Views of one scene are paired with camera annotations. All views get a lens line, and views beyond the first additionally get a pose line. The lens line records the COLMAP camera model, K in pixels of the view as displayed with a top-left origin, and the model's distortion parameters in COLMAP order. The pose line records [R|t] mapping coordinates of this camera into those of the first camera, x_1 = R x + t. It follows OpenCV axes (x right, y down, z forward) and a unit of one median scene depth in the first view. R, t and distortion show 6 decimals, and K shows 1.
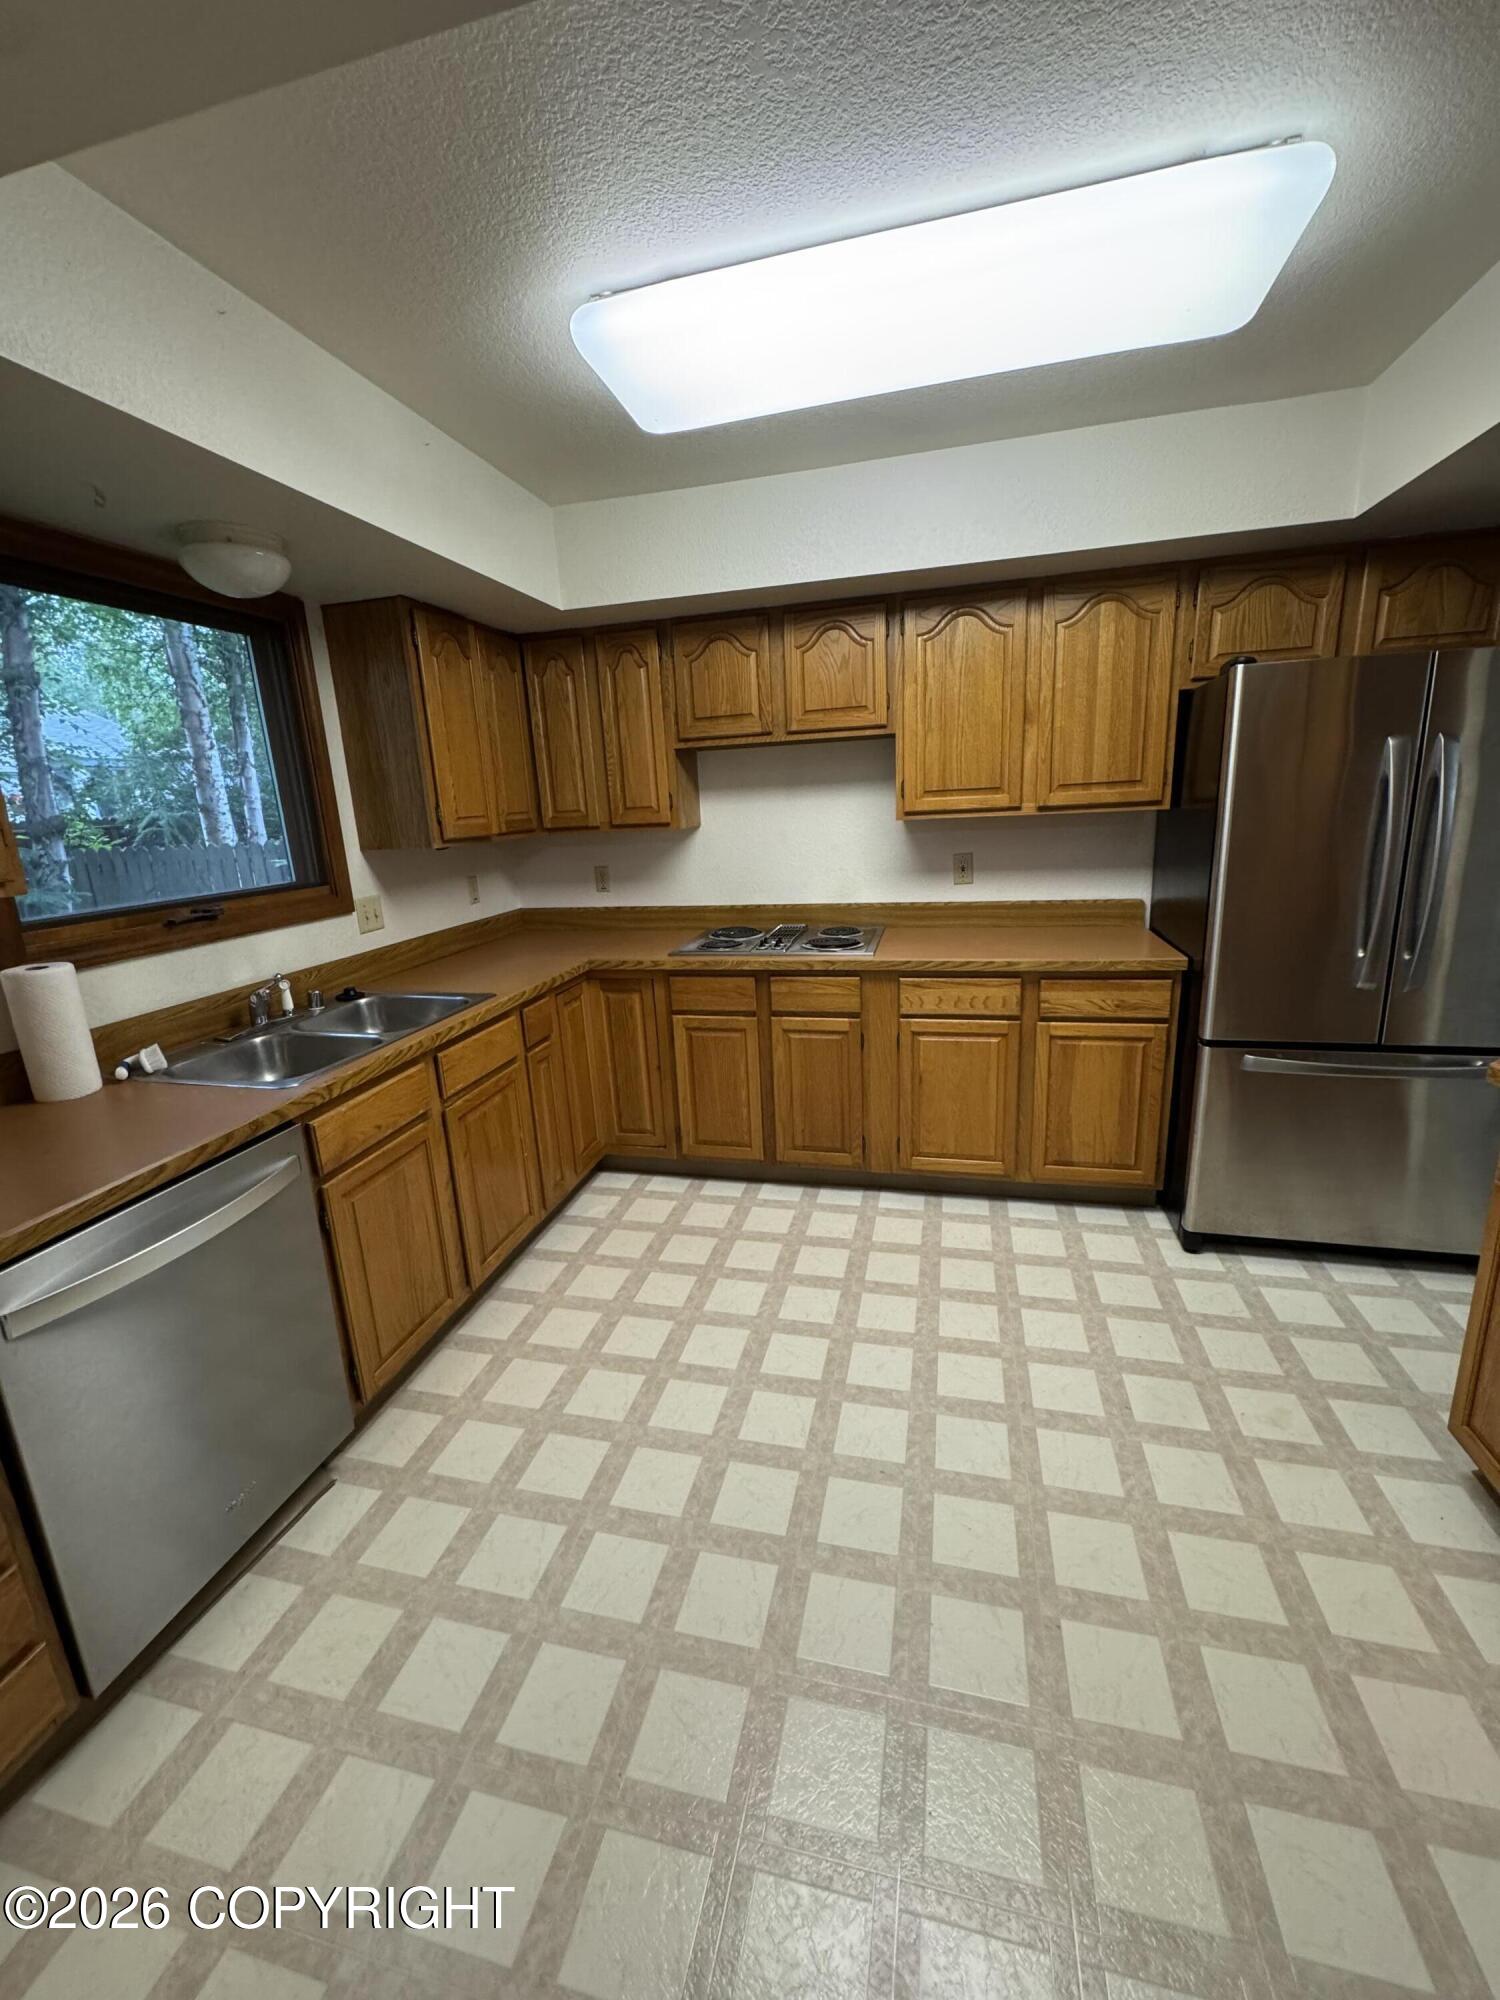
lens RADIAL K [[789.7, 0, 748.4], [0, 789.7, 1004.8], [0, 0, 1]] dist [-0.002920, 0.000327]
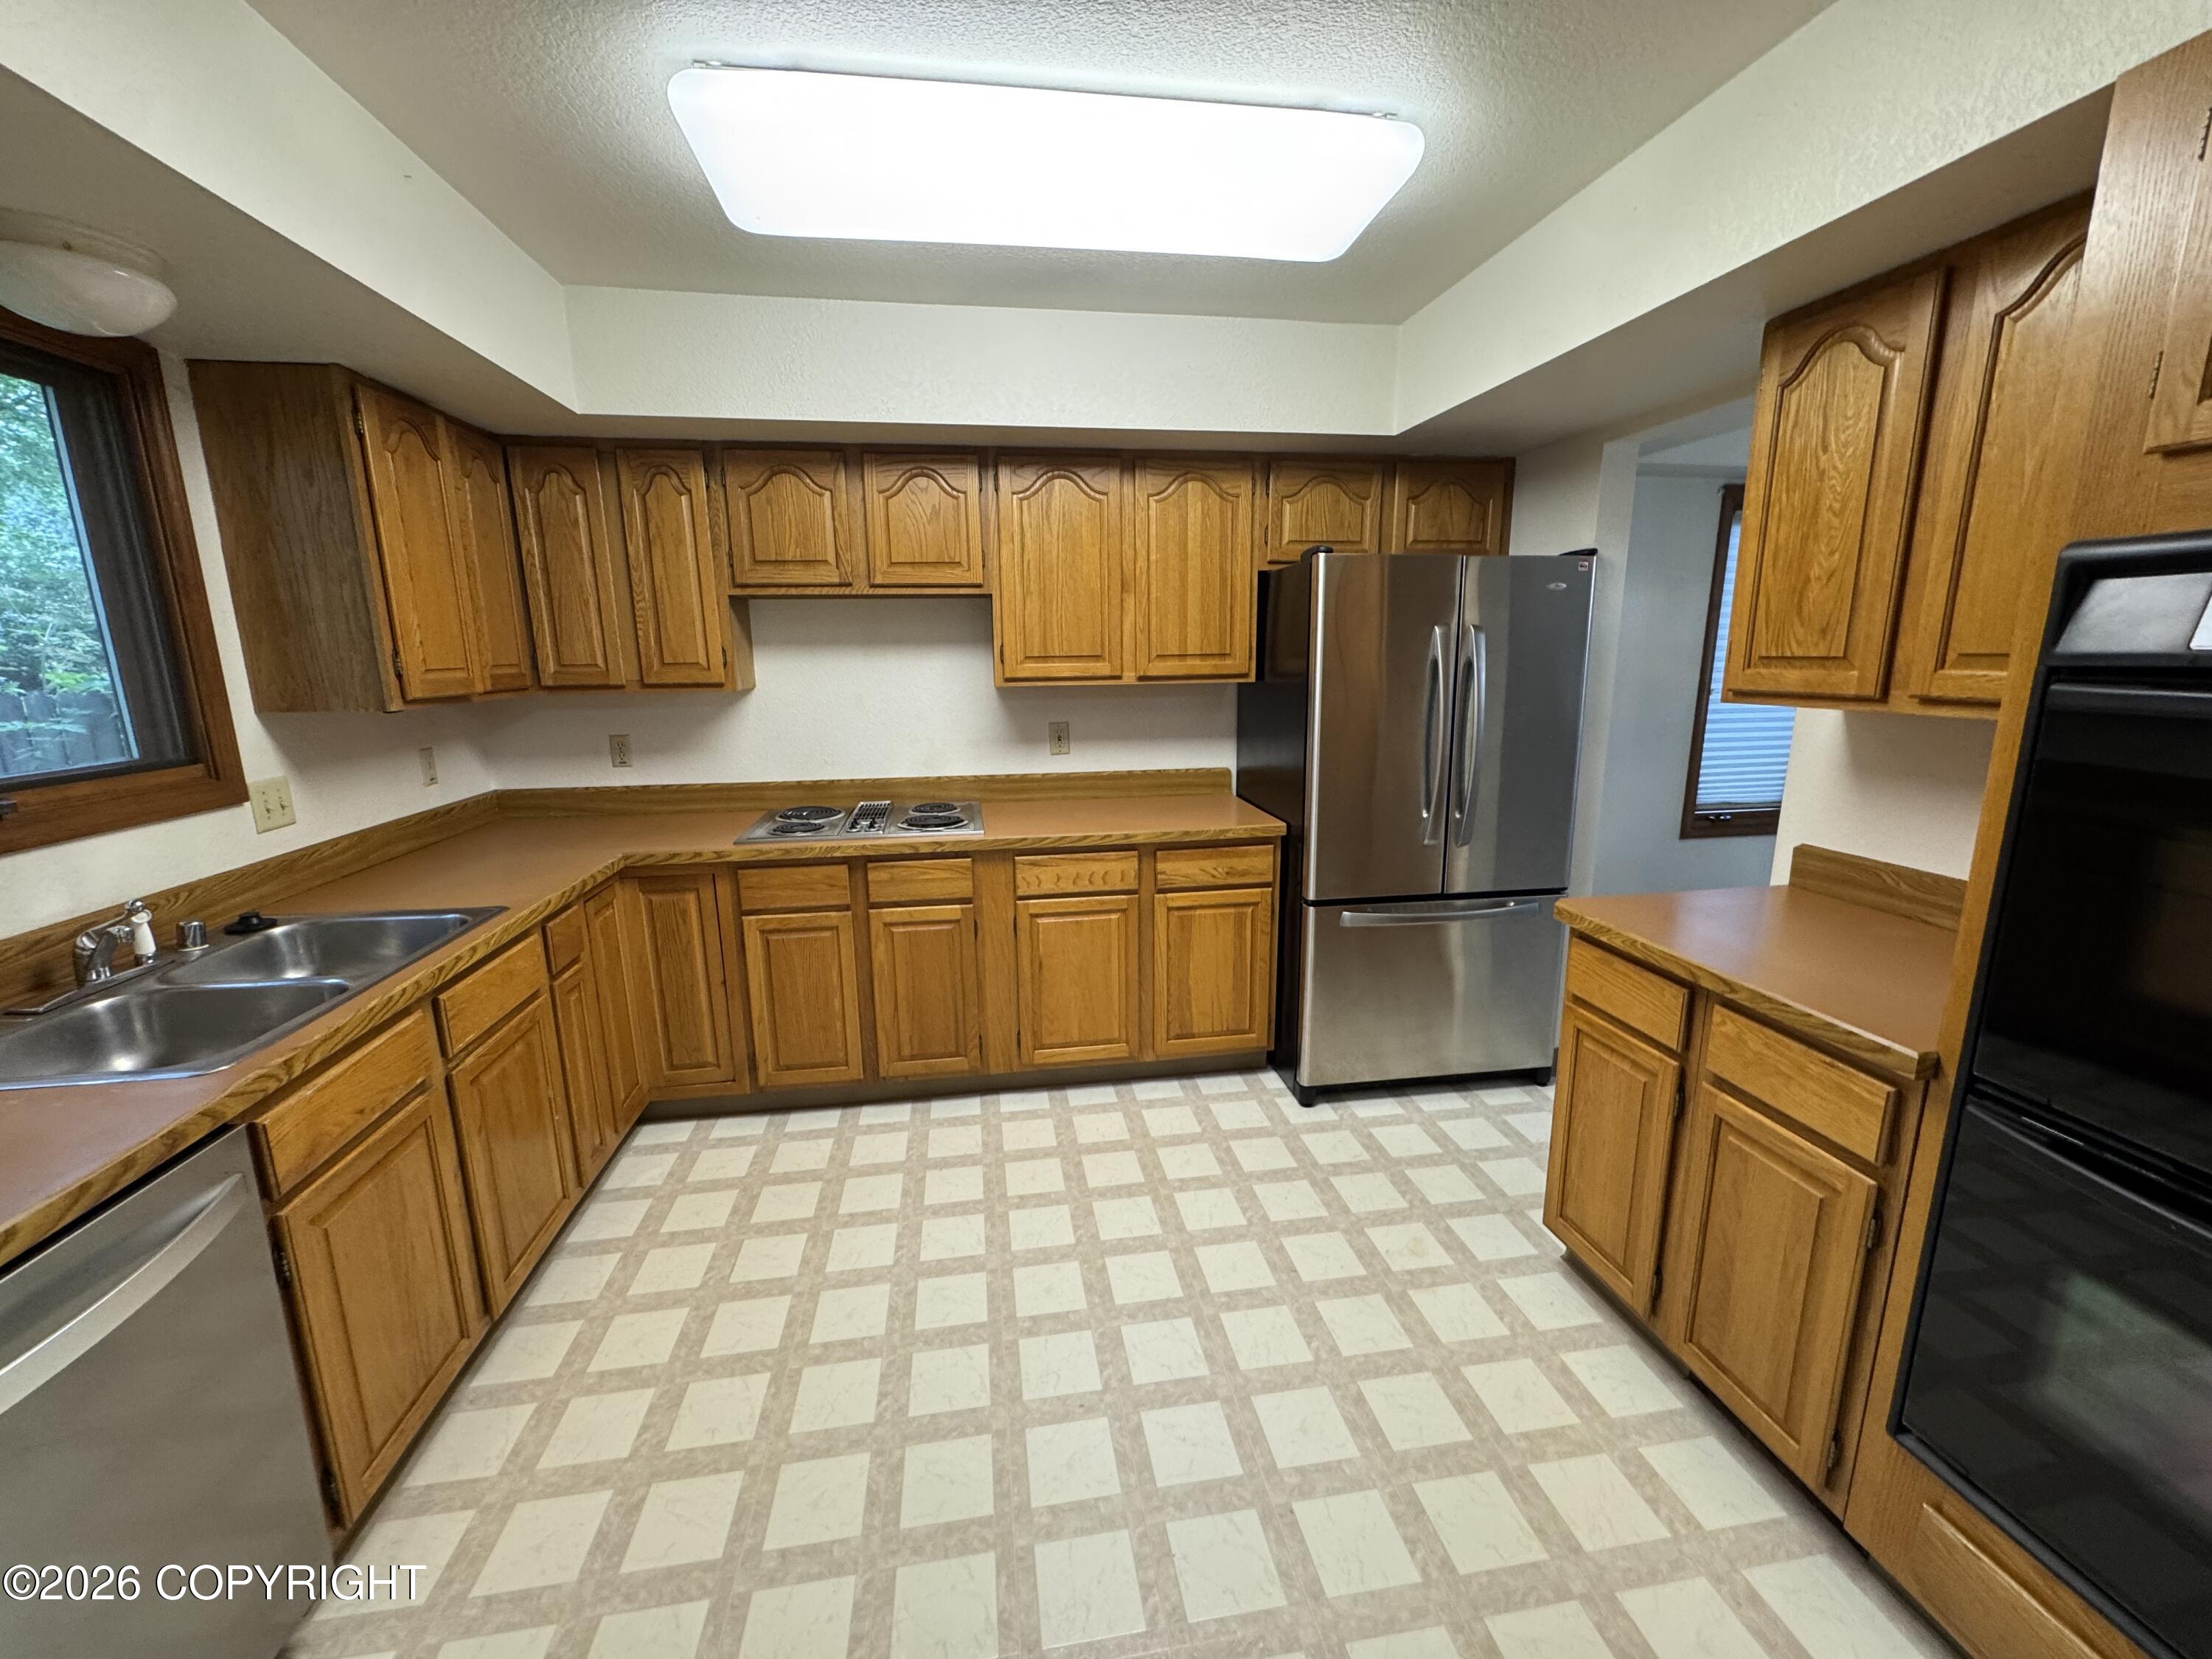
lens RADIAL K [[876.4, 0, 1101.2], [0, 876.4, 838.4], [0, 0, 1]] dist [-0.000493, -0.000122]
pose [[0.922281, -0.044166, 0.383989, -0.111041], [0.064210, 0.997153, -0.039532, -0.008699], [-0.381149, 0.061115, 0.922491, 0.019159]]
